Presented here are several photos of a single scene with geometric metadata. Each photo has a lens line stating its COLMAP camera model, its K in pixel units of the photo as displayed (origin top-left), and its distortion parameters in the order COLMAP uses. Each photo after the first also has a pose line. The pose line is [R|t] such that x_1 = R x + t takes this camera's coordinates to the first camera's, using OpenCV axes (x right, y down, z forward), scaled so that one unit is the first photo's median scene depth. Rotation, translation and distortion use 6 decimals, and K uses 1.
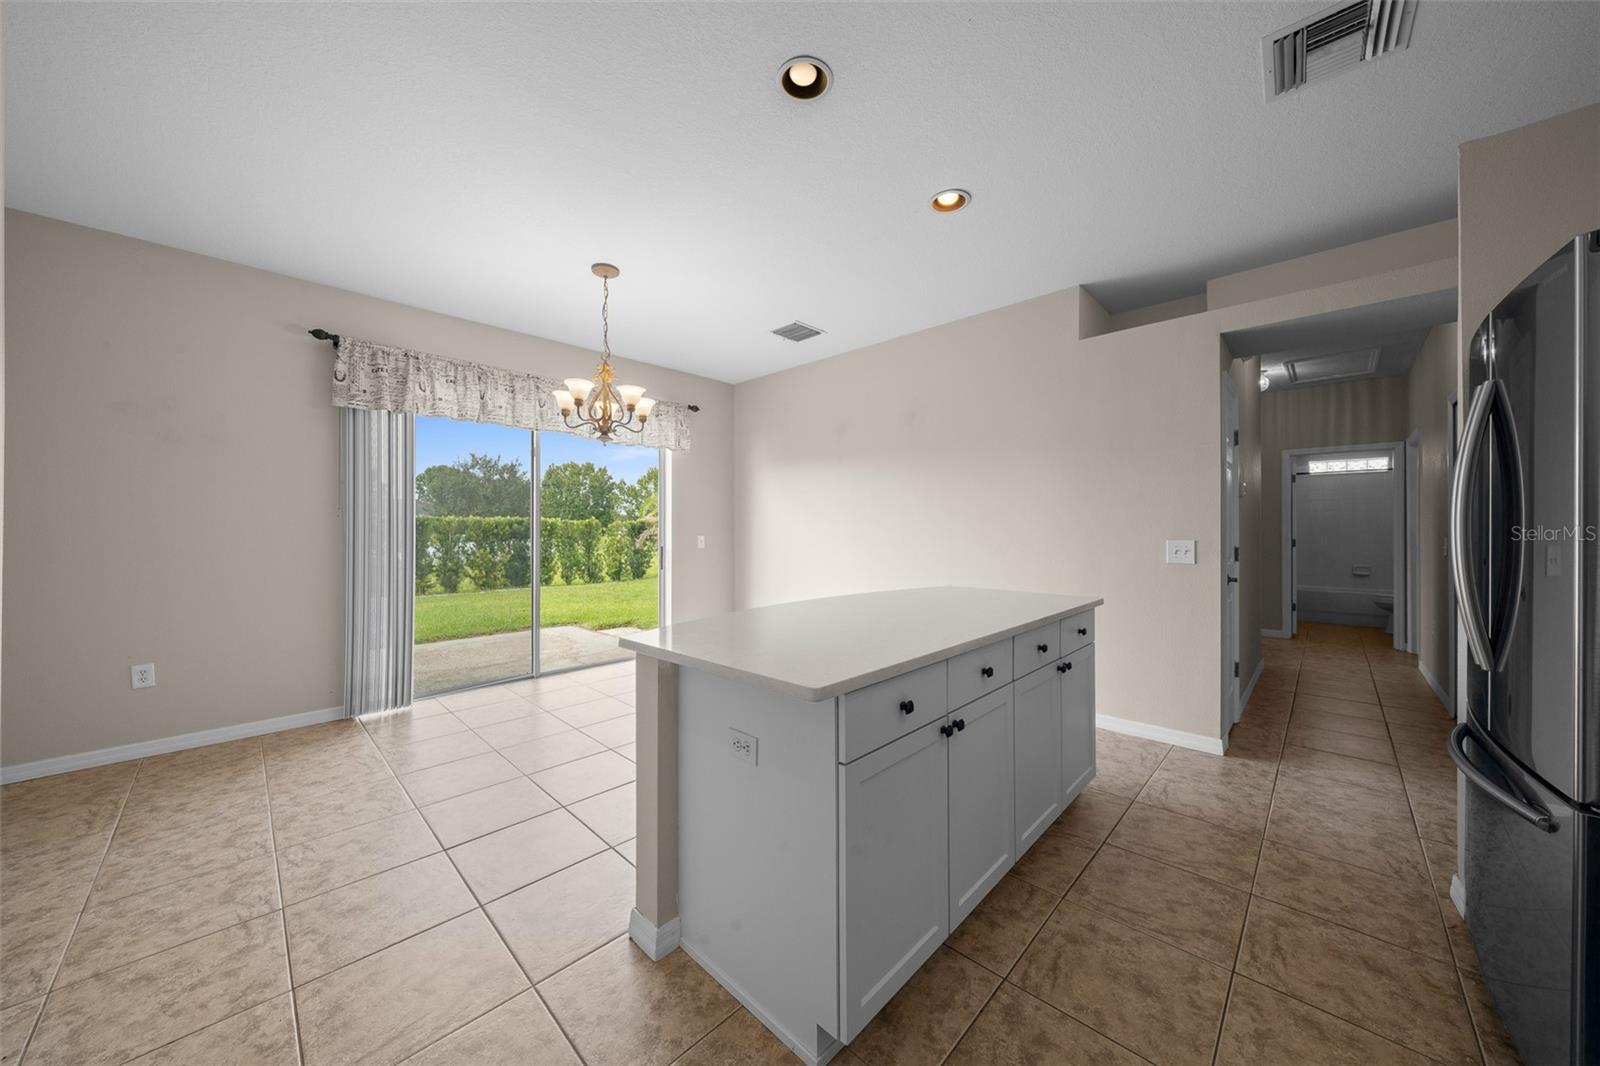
lens RADIAL K [[542.0, 0, 801.5], [0, 542.0, 528.5], [0, 0, 1]] dist [-0.002656, -0.000163]
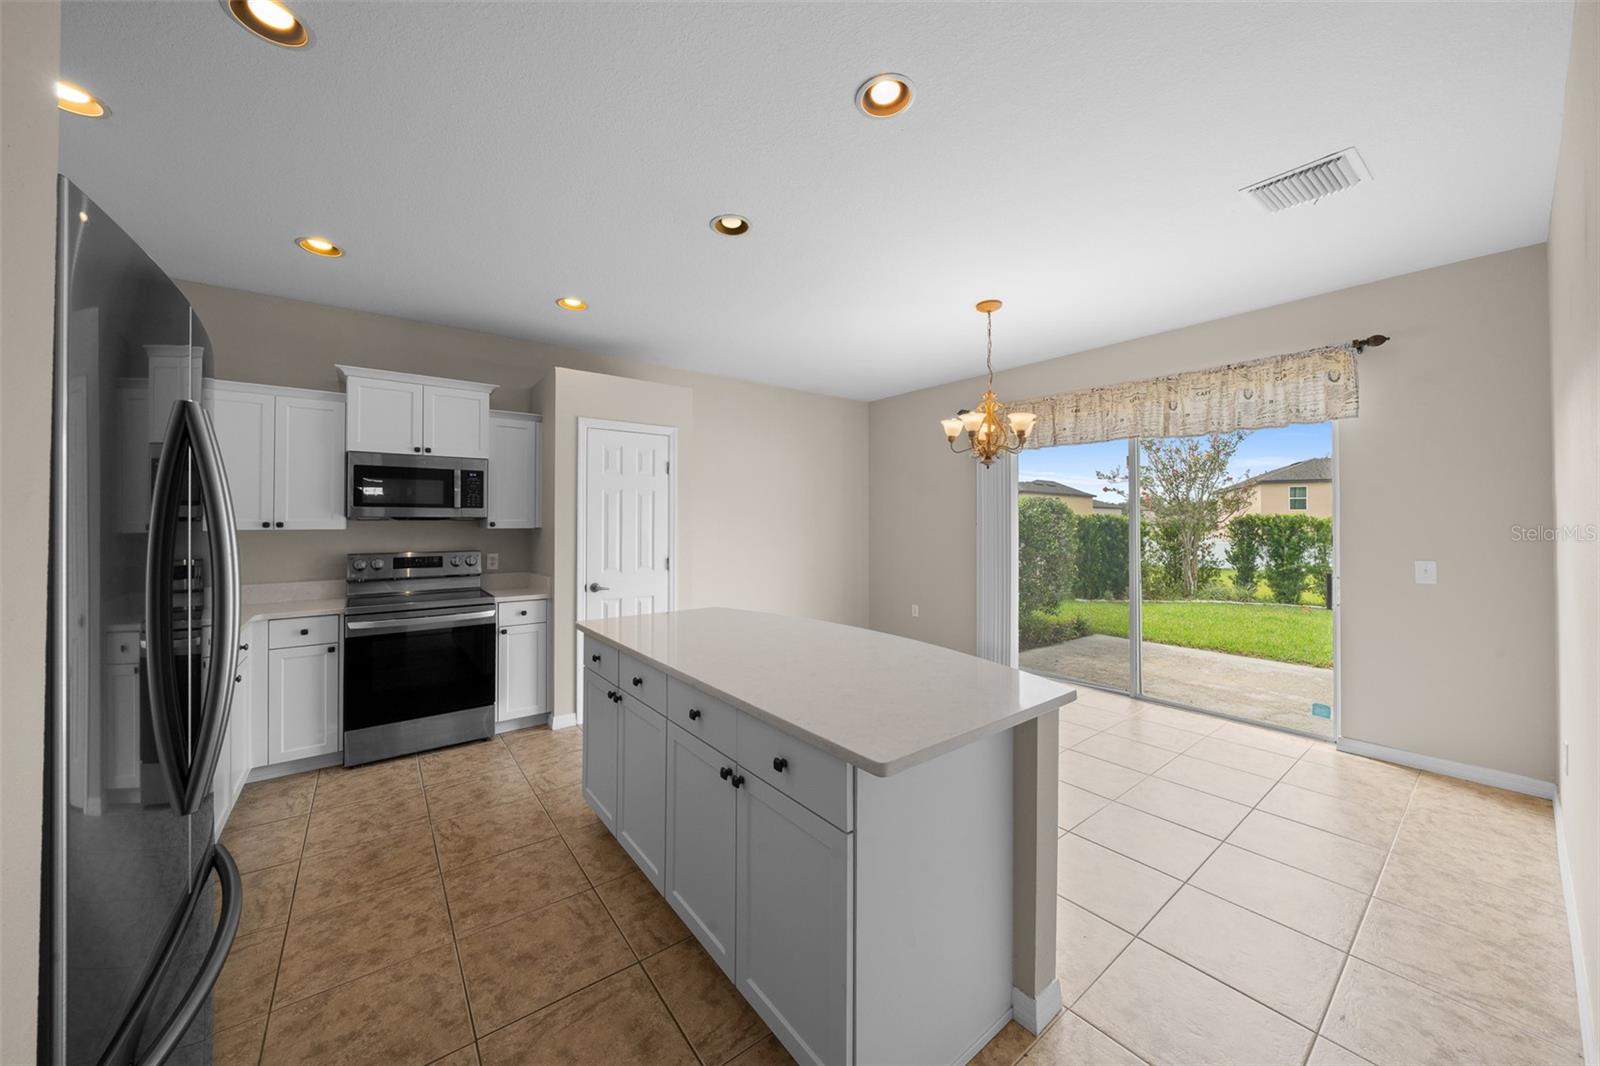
lens RADIAL K [[563.8, 0, 801.8], [0, 563.8, 512.1], [0, 0, 1]] dist [-0.000595, -0.000002]
pose [[-0.142713, -0.020110, -0.989560, 1.542331], [0.001228, 0.999789, -0.020495, -0.084398], [0.989763, -0.004140, -0.142659, 1.536306]]
